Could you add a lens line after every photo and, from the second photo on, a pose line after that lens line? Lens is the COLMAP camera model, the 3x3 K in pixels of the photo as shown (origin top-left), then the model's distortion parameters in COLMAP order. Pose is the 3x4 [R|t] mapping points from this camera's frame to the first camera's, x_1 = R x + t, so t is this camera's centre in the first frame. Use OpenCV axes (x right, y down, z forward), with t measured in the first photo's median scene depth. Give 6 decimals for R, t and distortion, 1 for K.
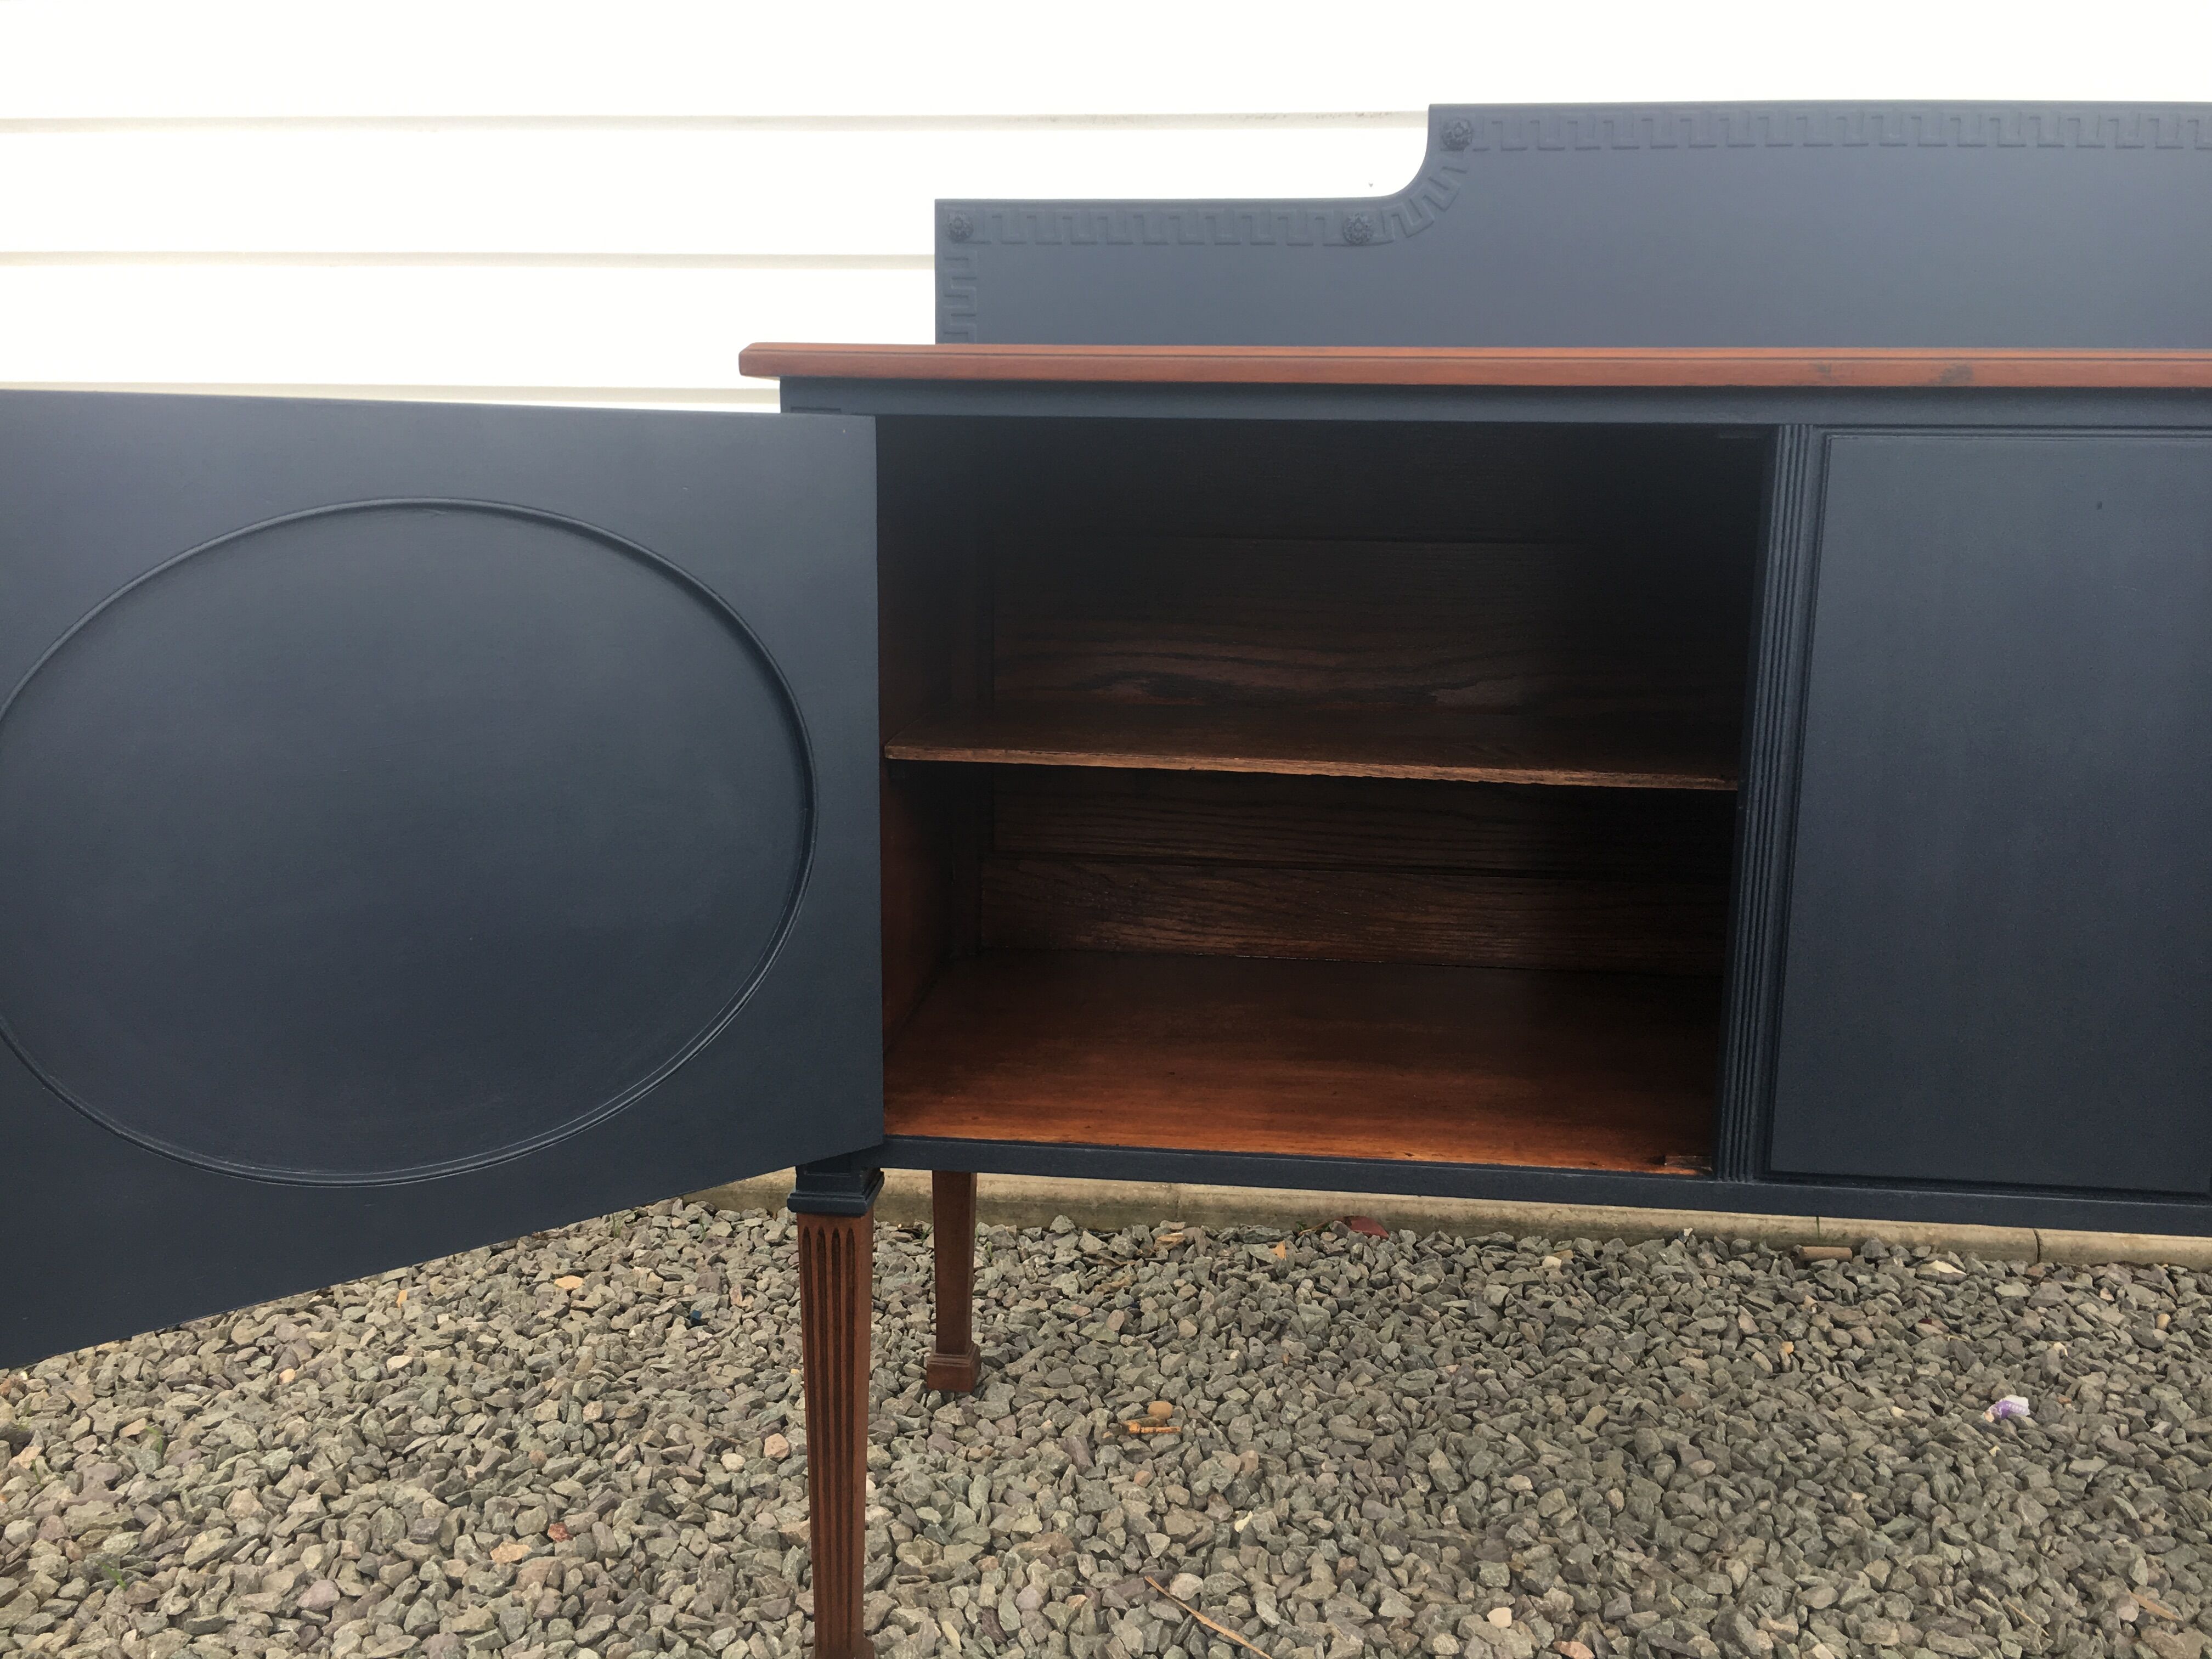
lens RADIAL K [[1894.9, 0, 1106.0], [0, 1894.9, 829.5], [0, 0, 1]] dist [0.120238, -0.167557]
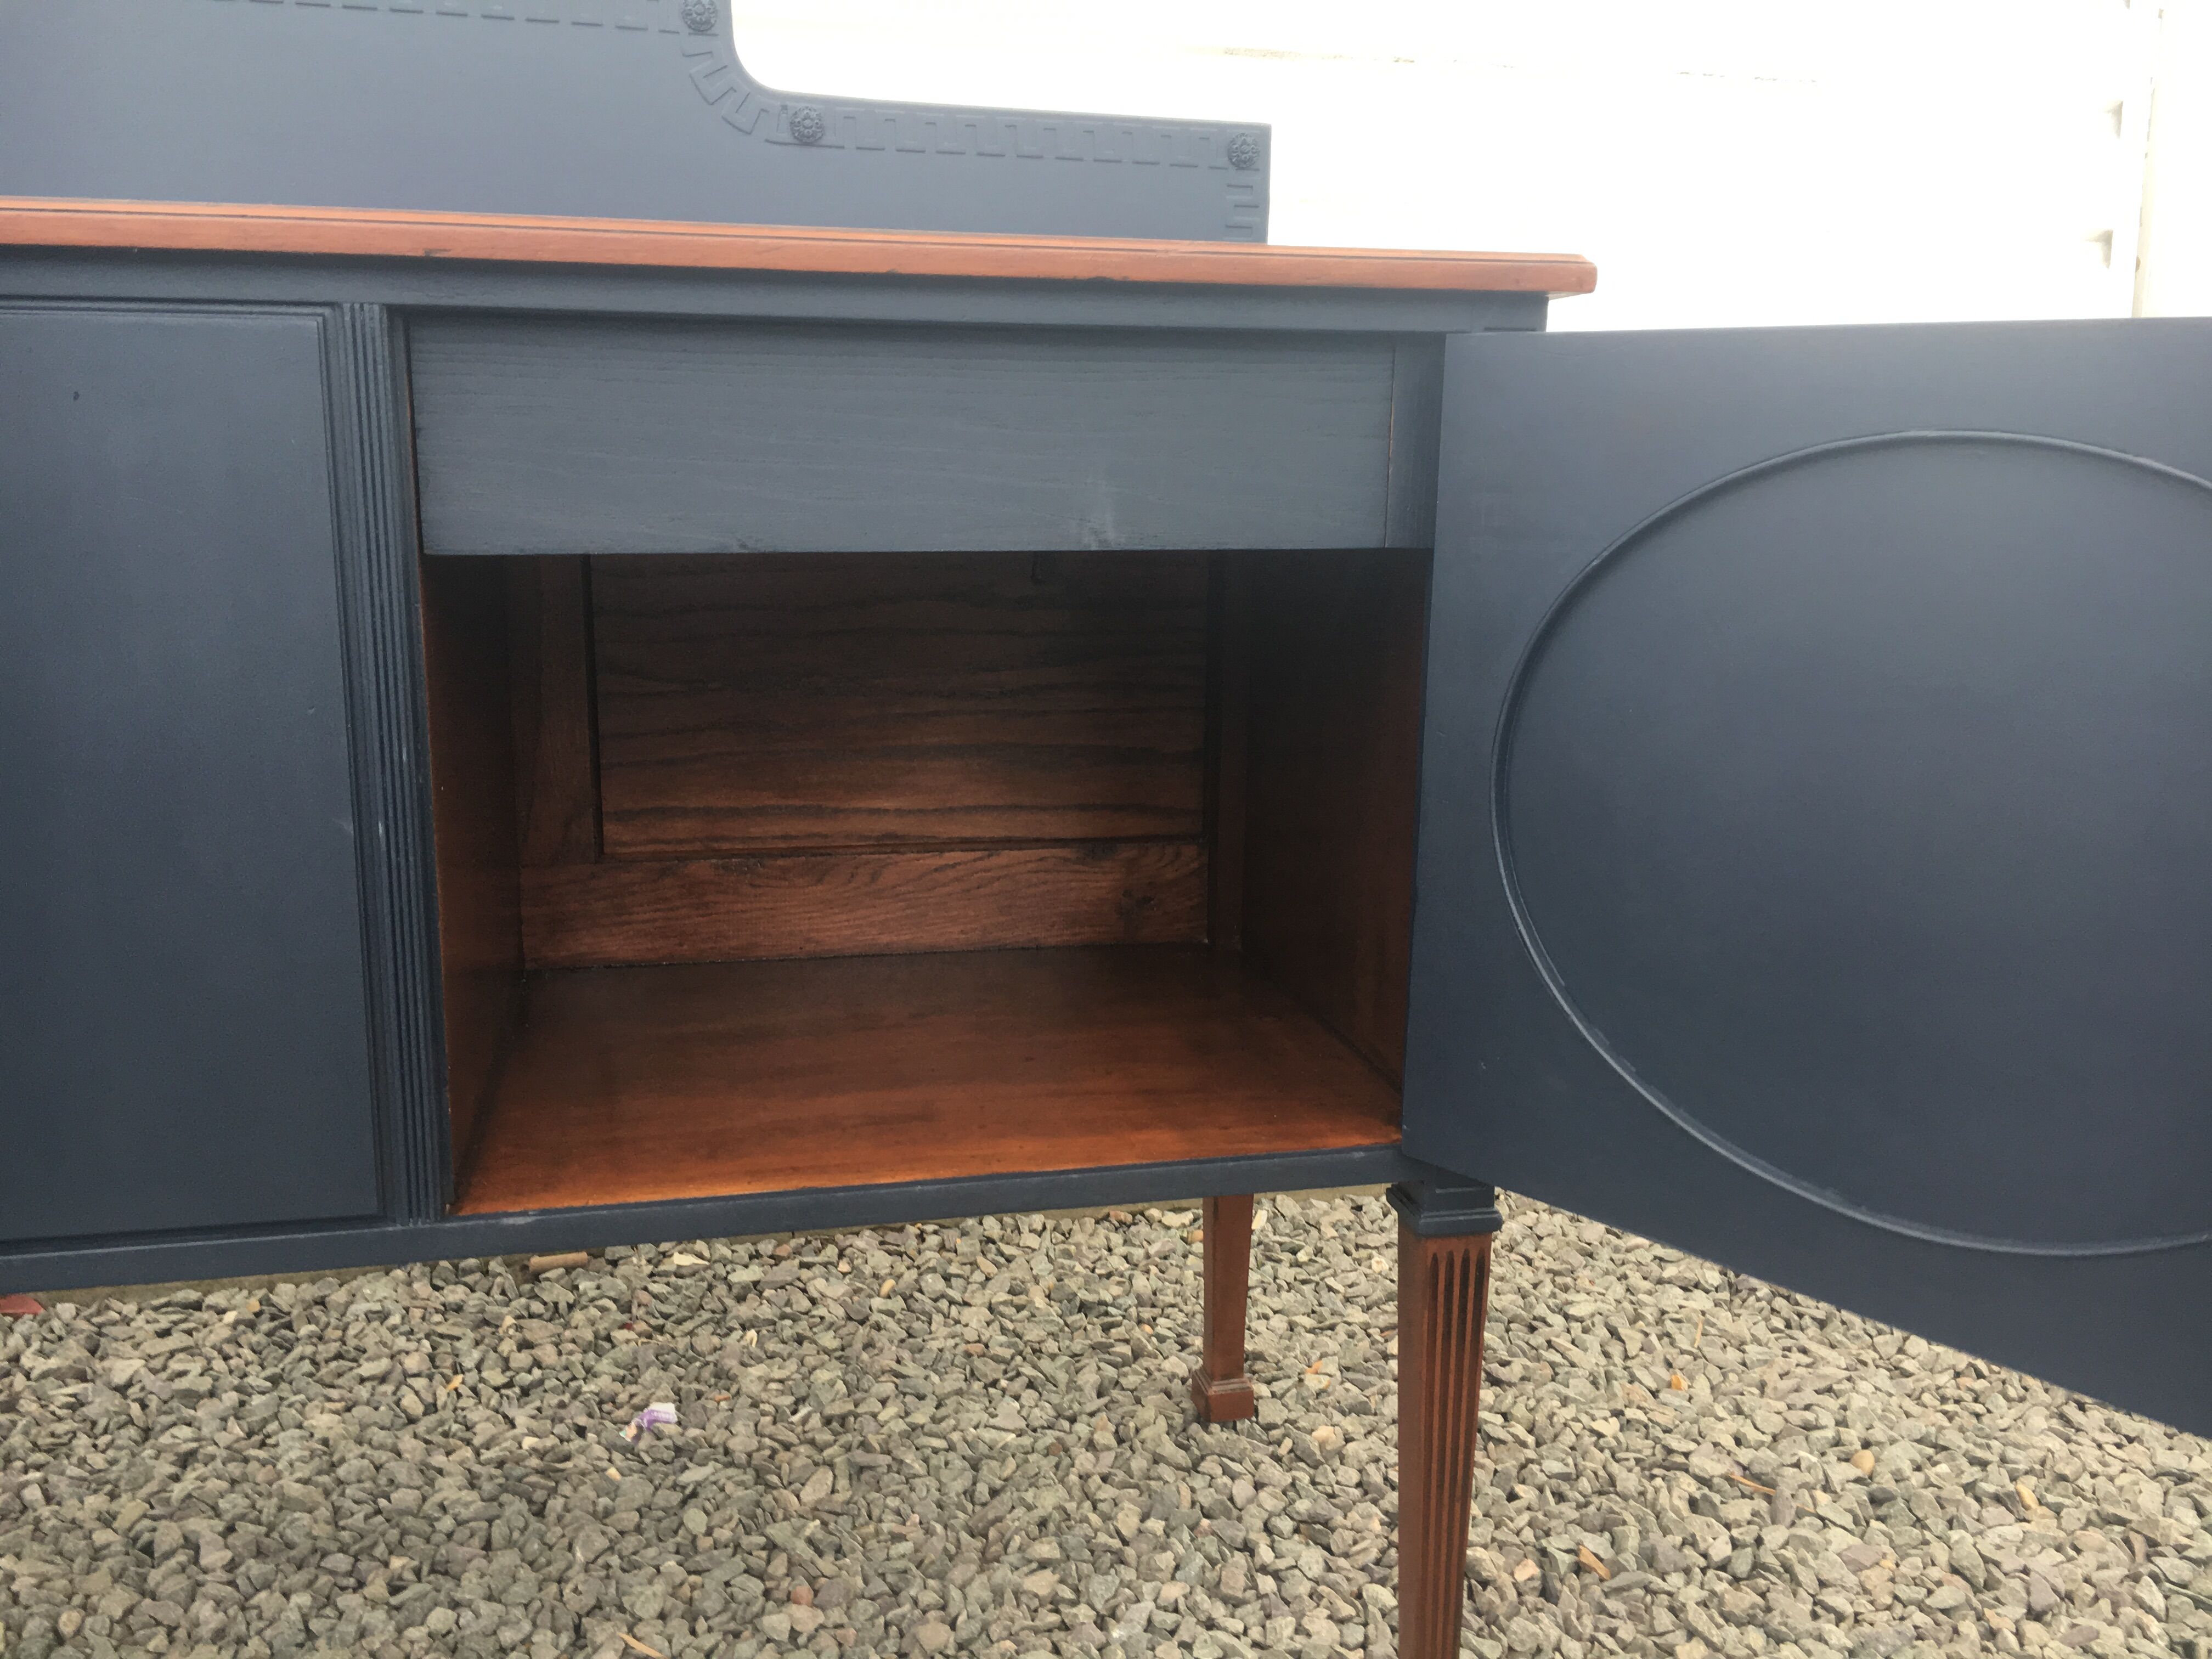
lens RADIAL K [[1894.9, 0, 1106.0], [0, 1894.9, 829.5], [0, 0, 1]] dist [0.120238, -0.167557]
pose [[0.955307, -0.064453, 0.288502, 0.400370], [0.060541, 0.997913, 0.022472, 0.012064], [-0.289348, -0.004001, 0.957215, 0.061395]]
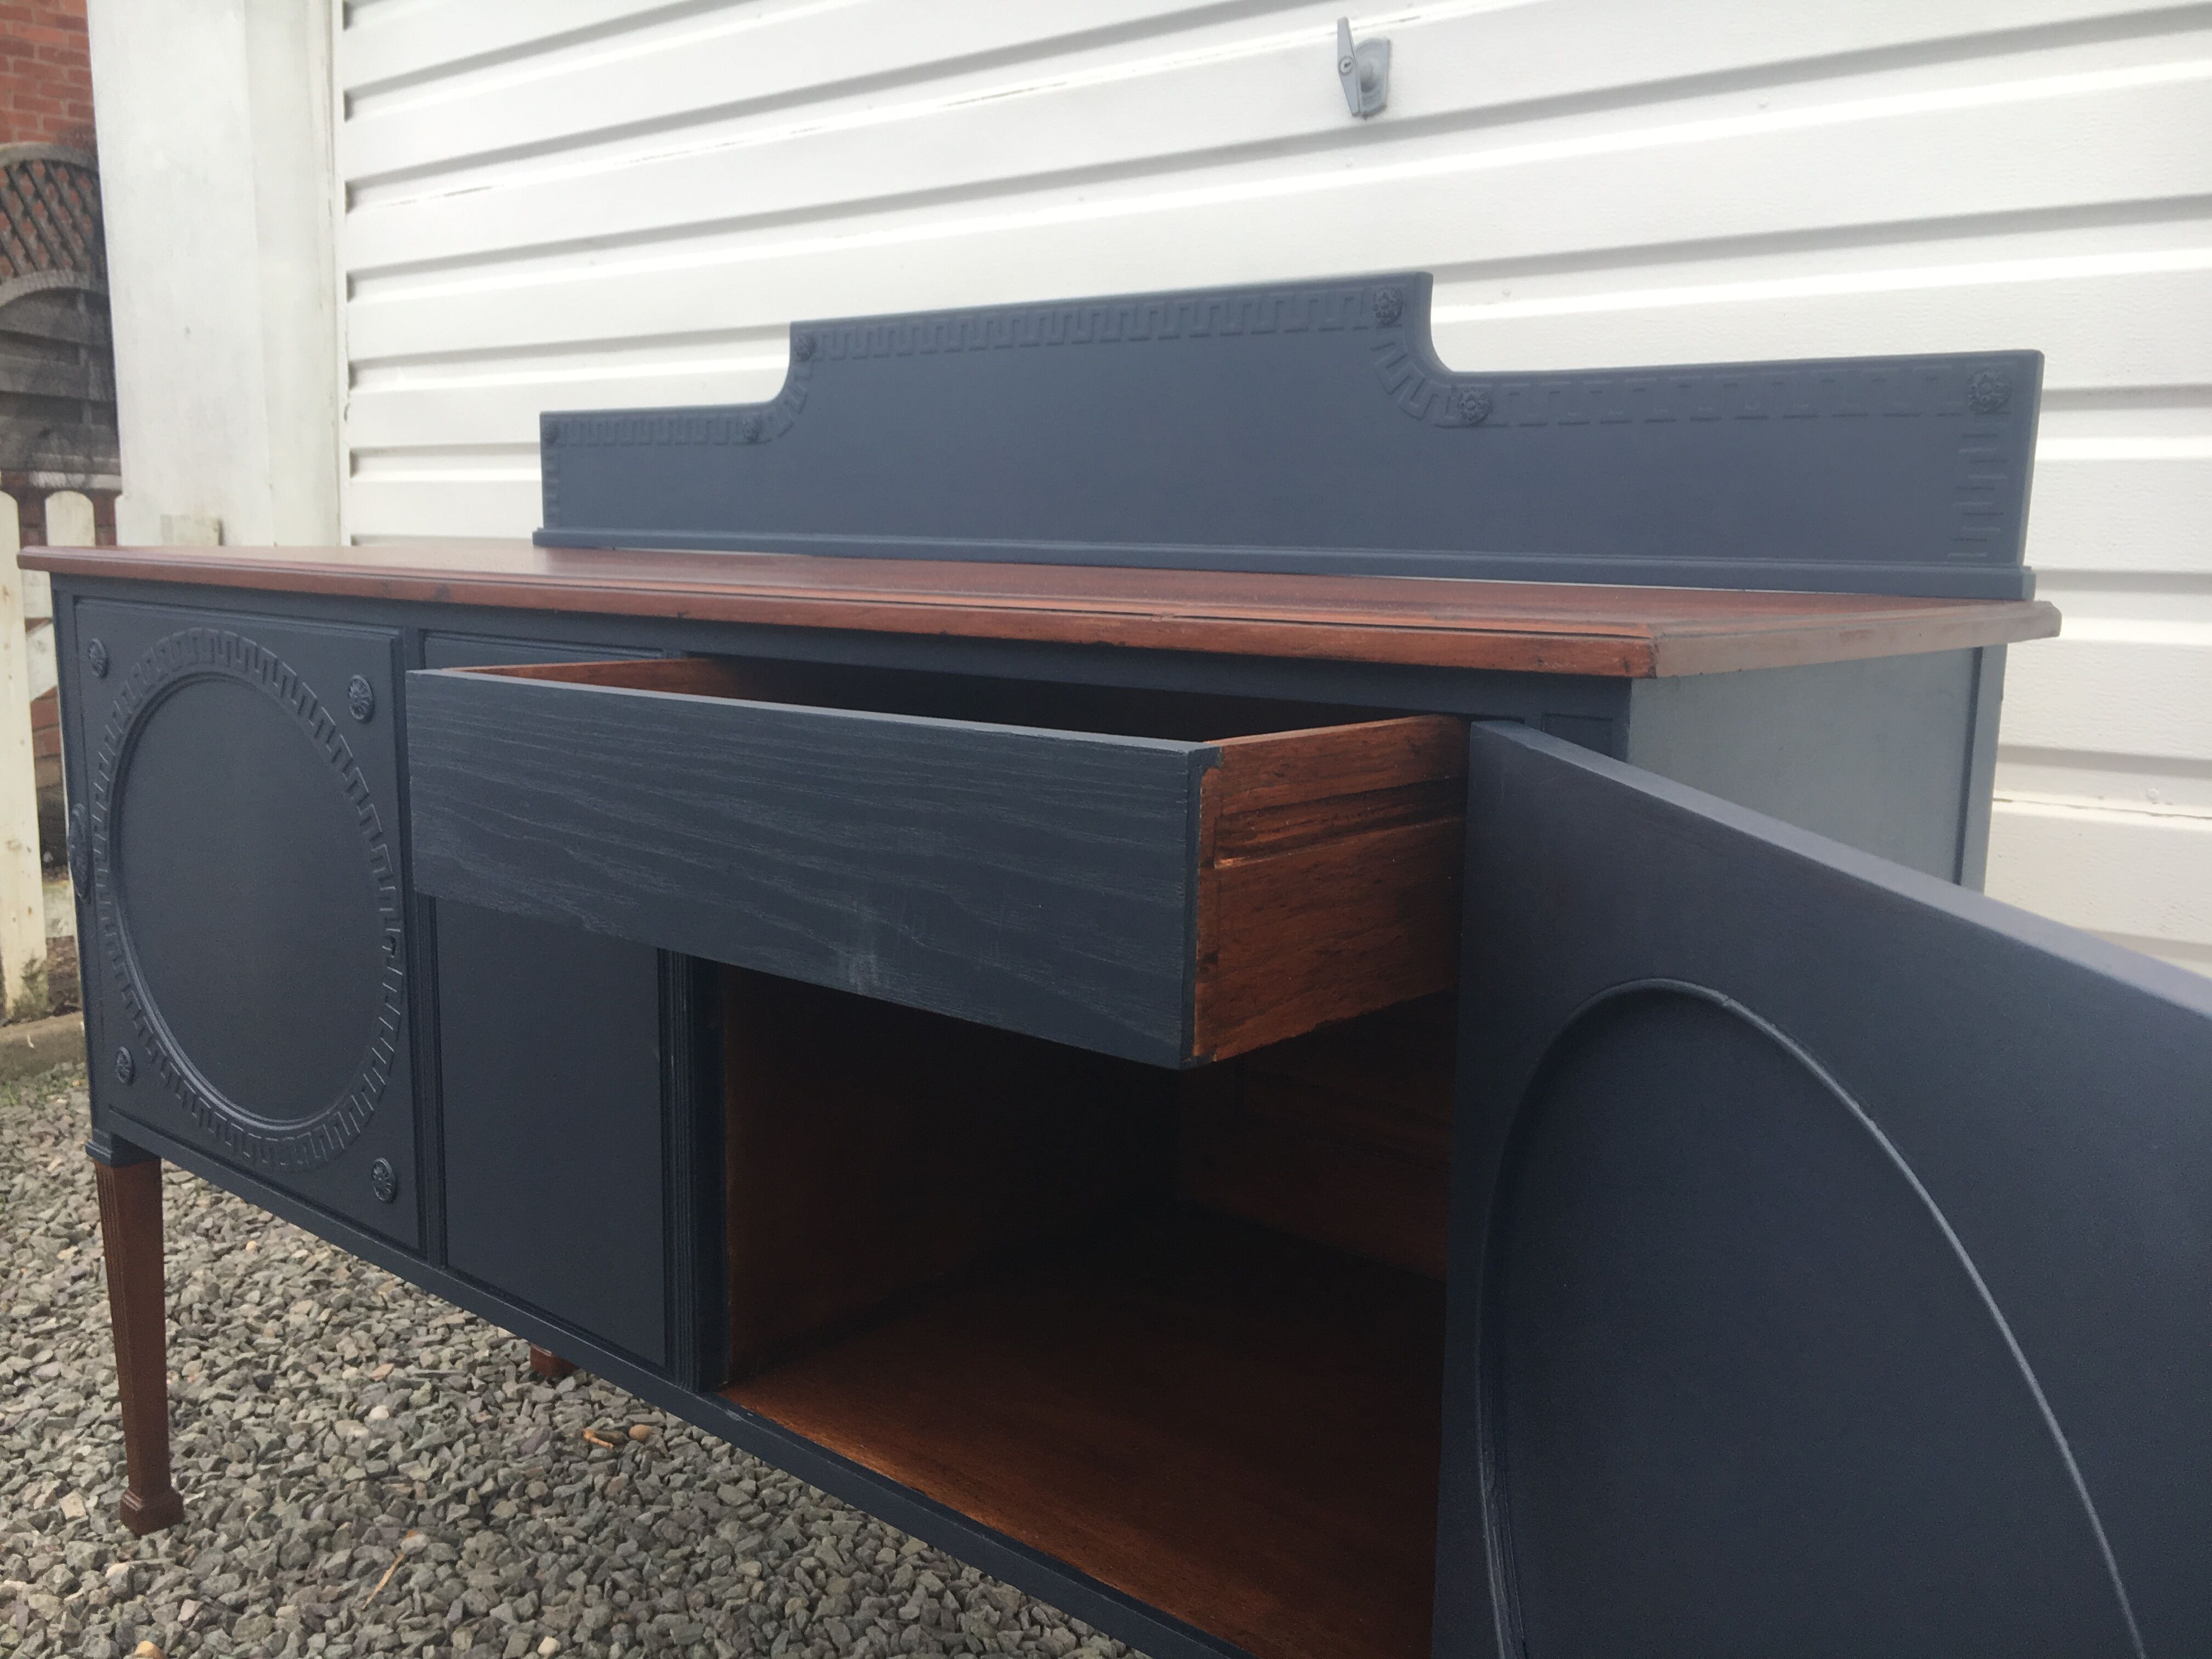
lens RADIAL K [[1894.9, 0, 1106.0], [0, 1894.9, 829.5], [0, 0, 1]] dist [0.120238, -0.167557]
pose [[0.809942, 0.087355, -0.579969, 0.826422], [-0.115419, 0.993249, -0.011582, -0.070863], [0.575042, 0.076320, 0.814556, 0.170315]]
